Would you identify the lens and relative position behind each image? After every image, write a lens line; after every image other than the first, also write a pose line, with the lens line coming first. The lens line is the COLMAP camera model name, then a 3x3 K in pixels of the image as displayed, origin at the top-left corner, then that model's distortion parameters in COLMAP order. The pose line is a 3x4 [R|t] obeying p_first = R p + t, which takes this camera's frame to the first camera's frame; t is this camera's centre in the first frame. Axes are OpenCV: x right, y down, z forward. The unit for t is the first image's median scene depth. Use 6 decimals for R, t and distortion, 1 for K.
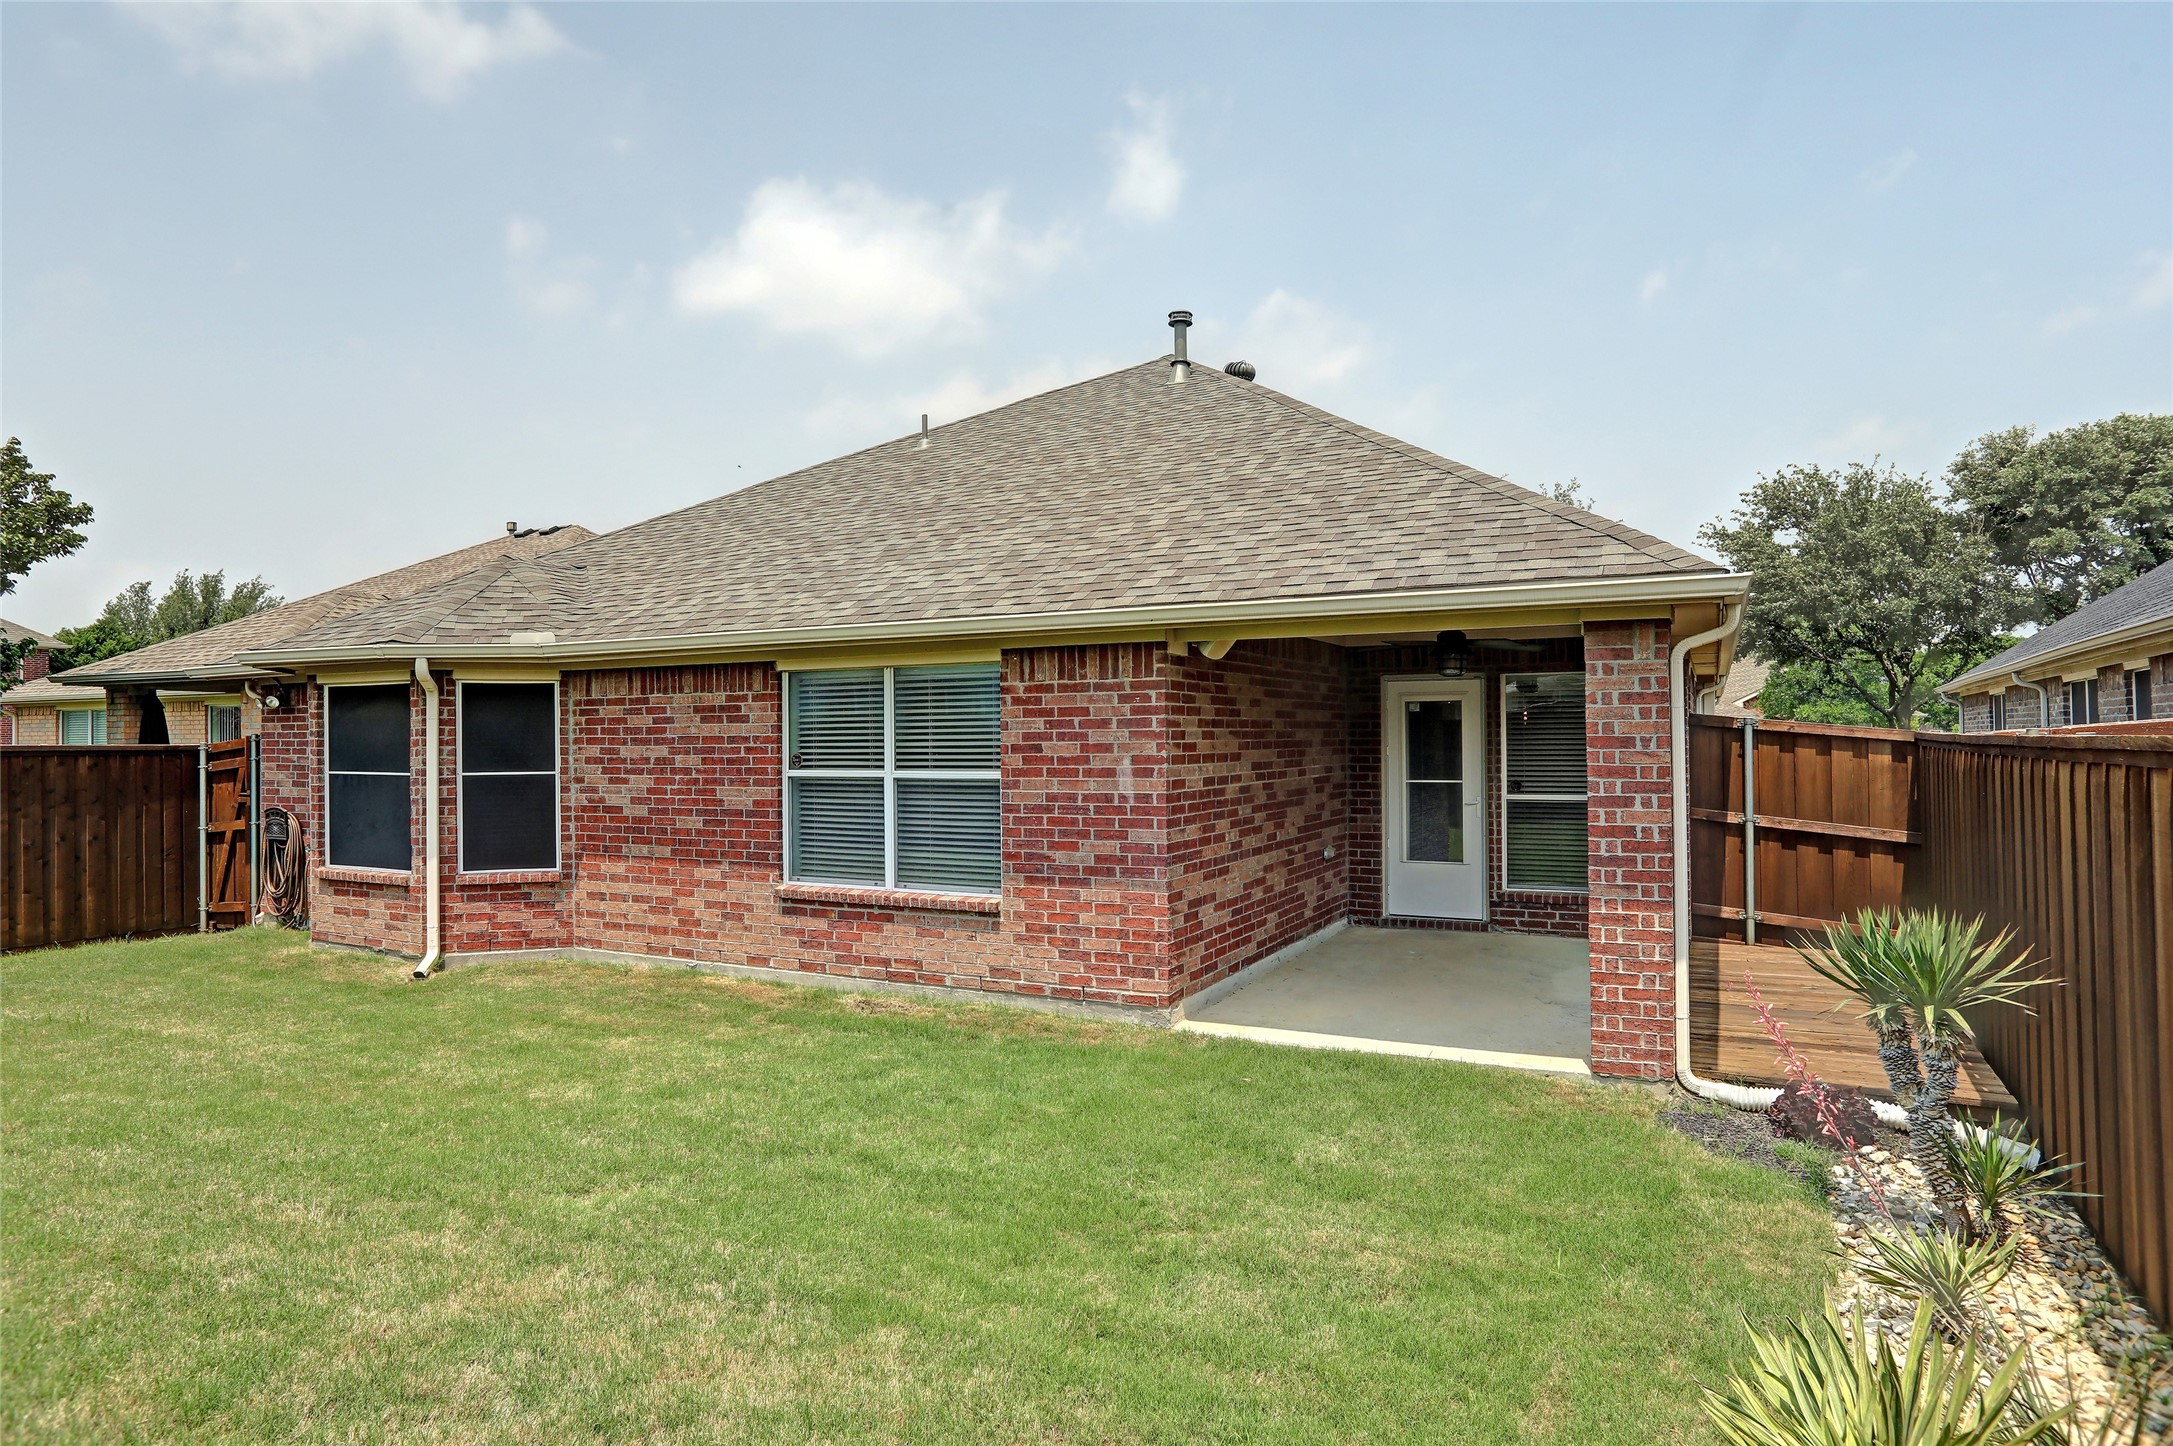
lens RADIAL K [[1169.3, 0, 1072.3], [0, 1169.3, 726.5], [0, 0, 1]] dist [-0.029478, 0.001186]
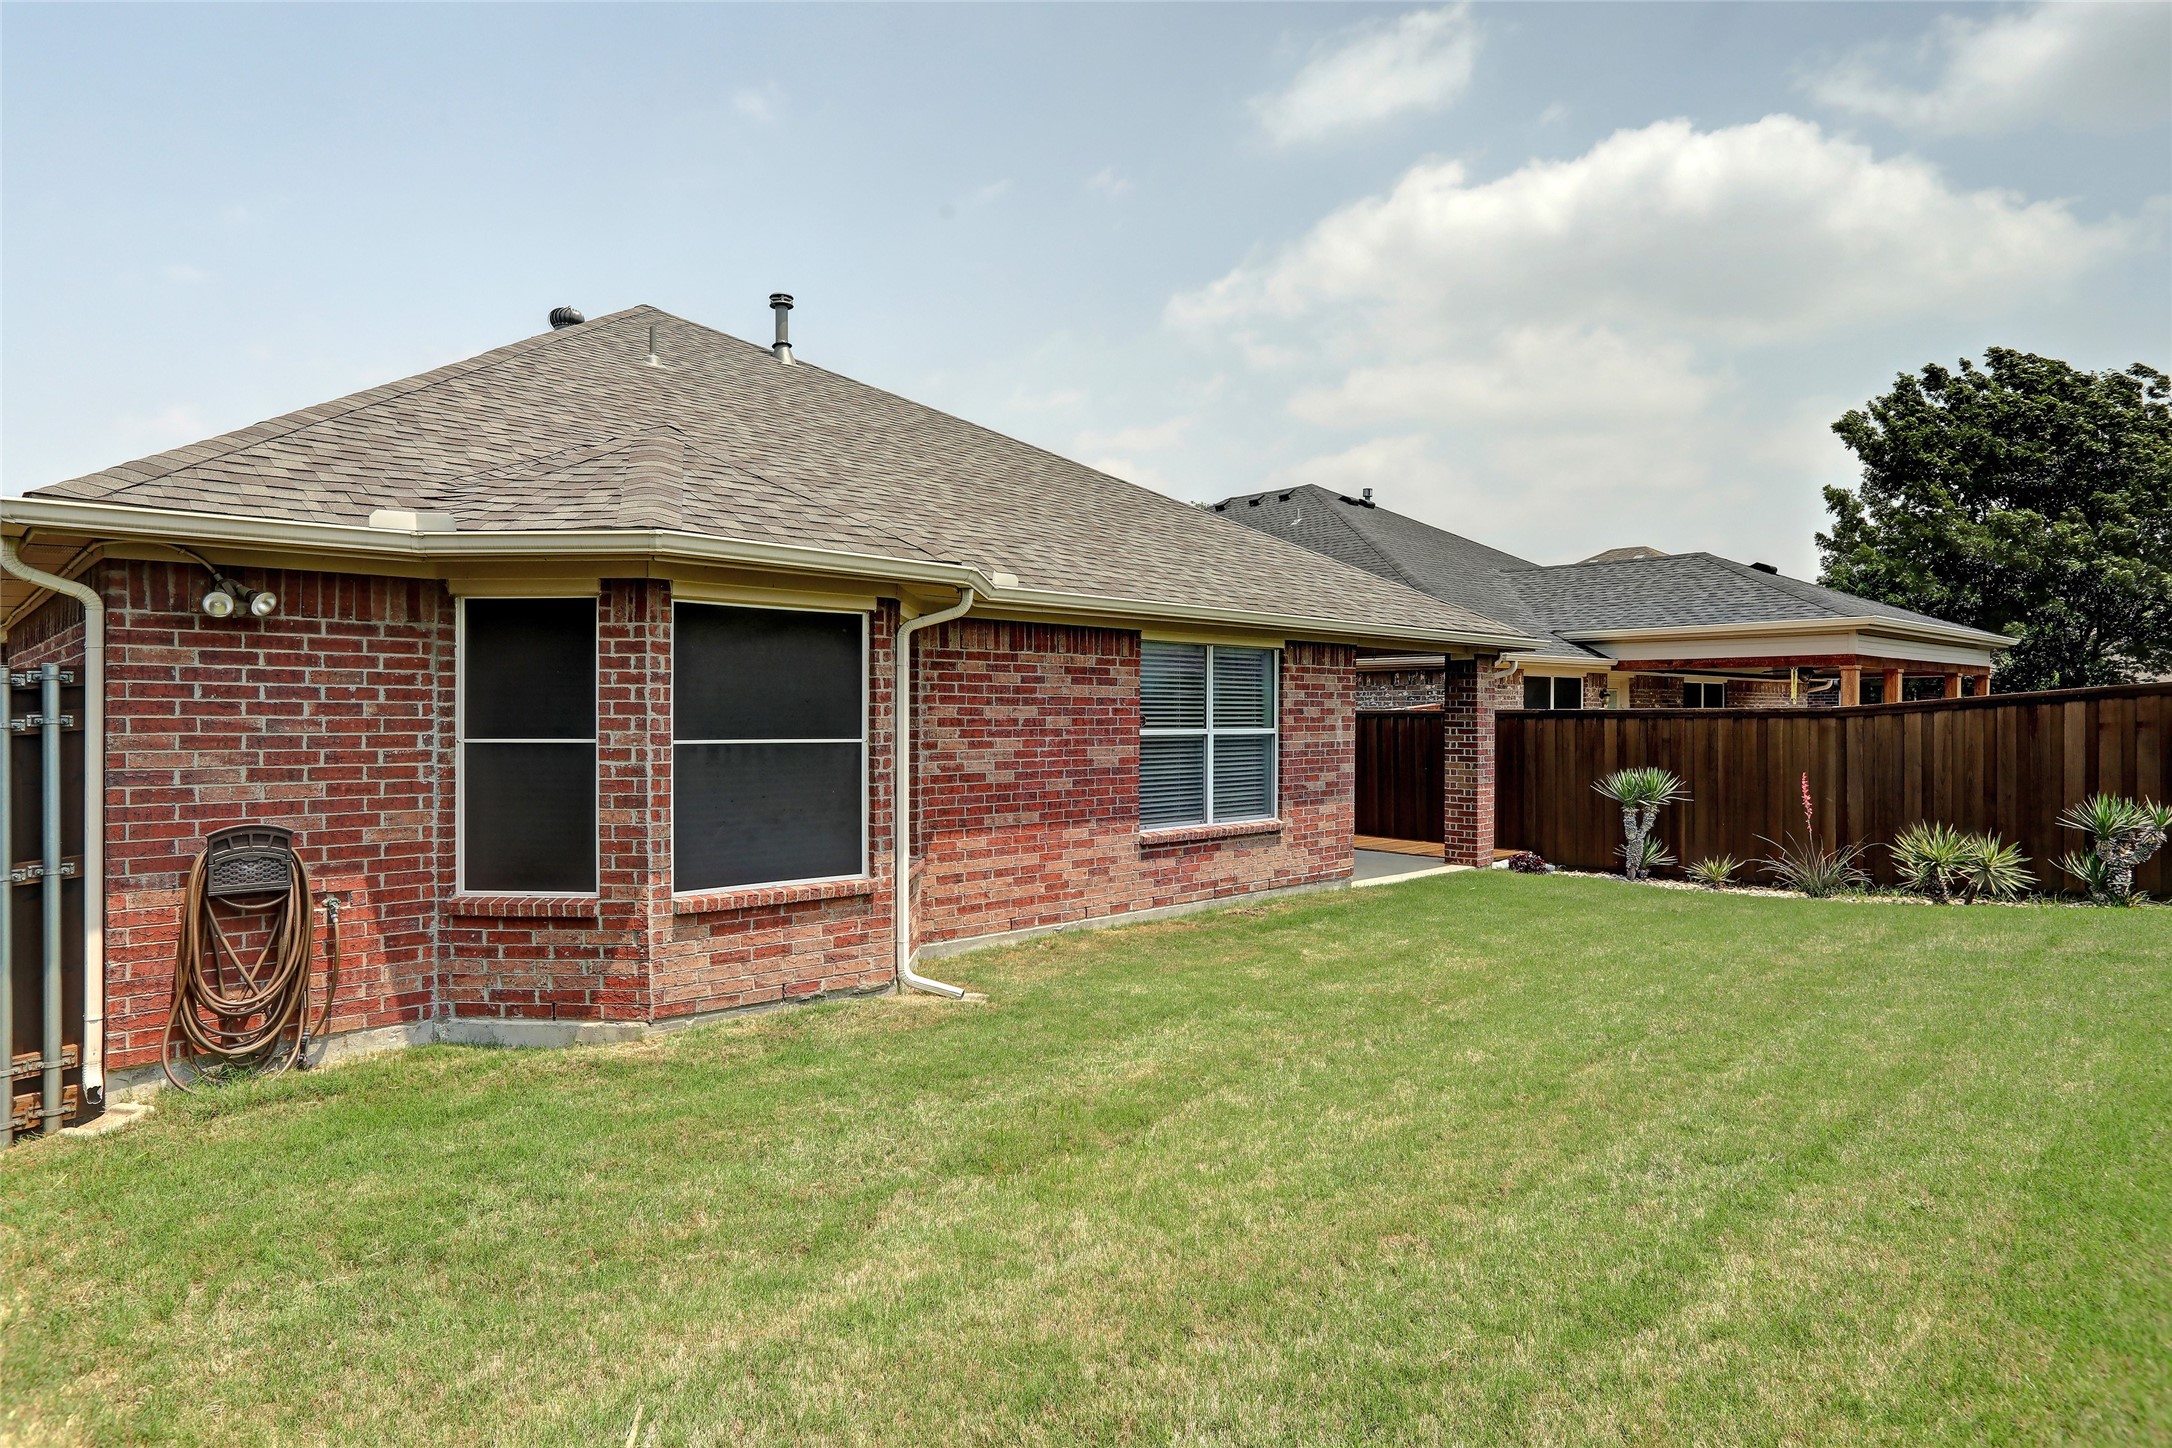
lens RADIAL K [[1259.0, 0, 1087.1], [0, 1259.0, 702.3], [0, 0, 1]] dist [-0.060314, 0.043382]
pose [[0.318379, 0.013409, 0.947869, -1.297893], [-0.021063, 0.999753, -0.007068, 0.019422], [-0.947730, -0.017714, 0.318583, 0.624511]]
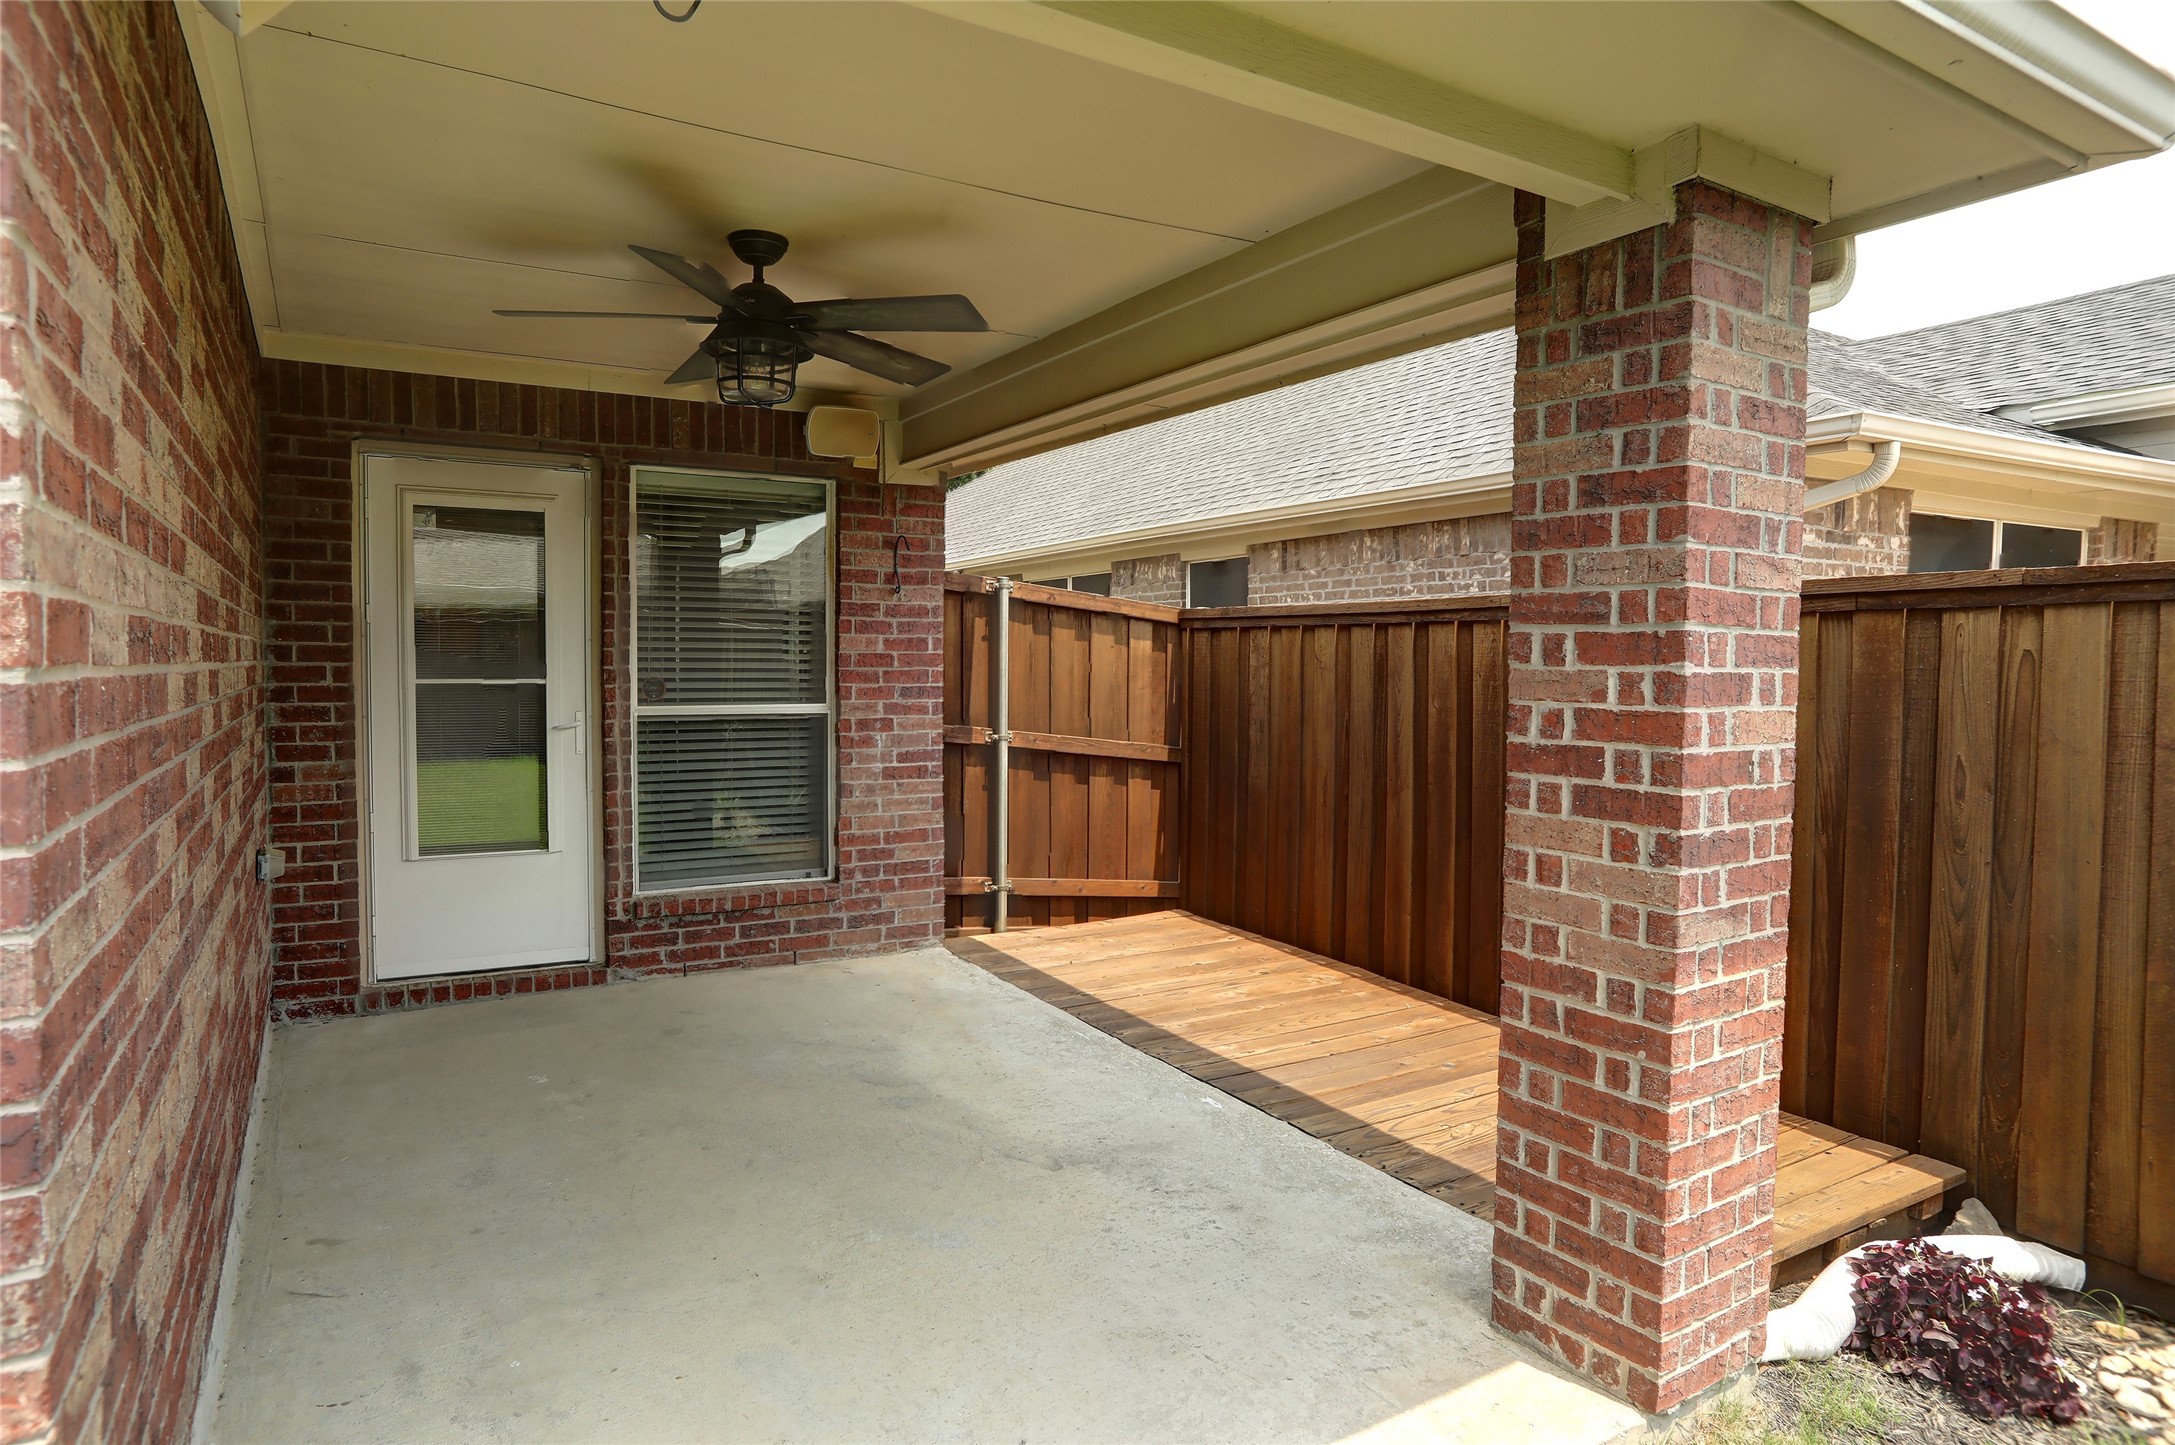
lens RADIAL K [[1260.8, 0, 1077.6], [0, 1260.8, 720.9], [0, 0, 1]] dist [-0.060314, 0.043382]
pose [[0.522561, -0.026950, 0.852176, 0.012290], [-0.023270, 0.998677, 0.045853, 0.040051], [-0.852284, -0.043791, 0.521242, 0.630662]]
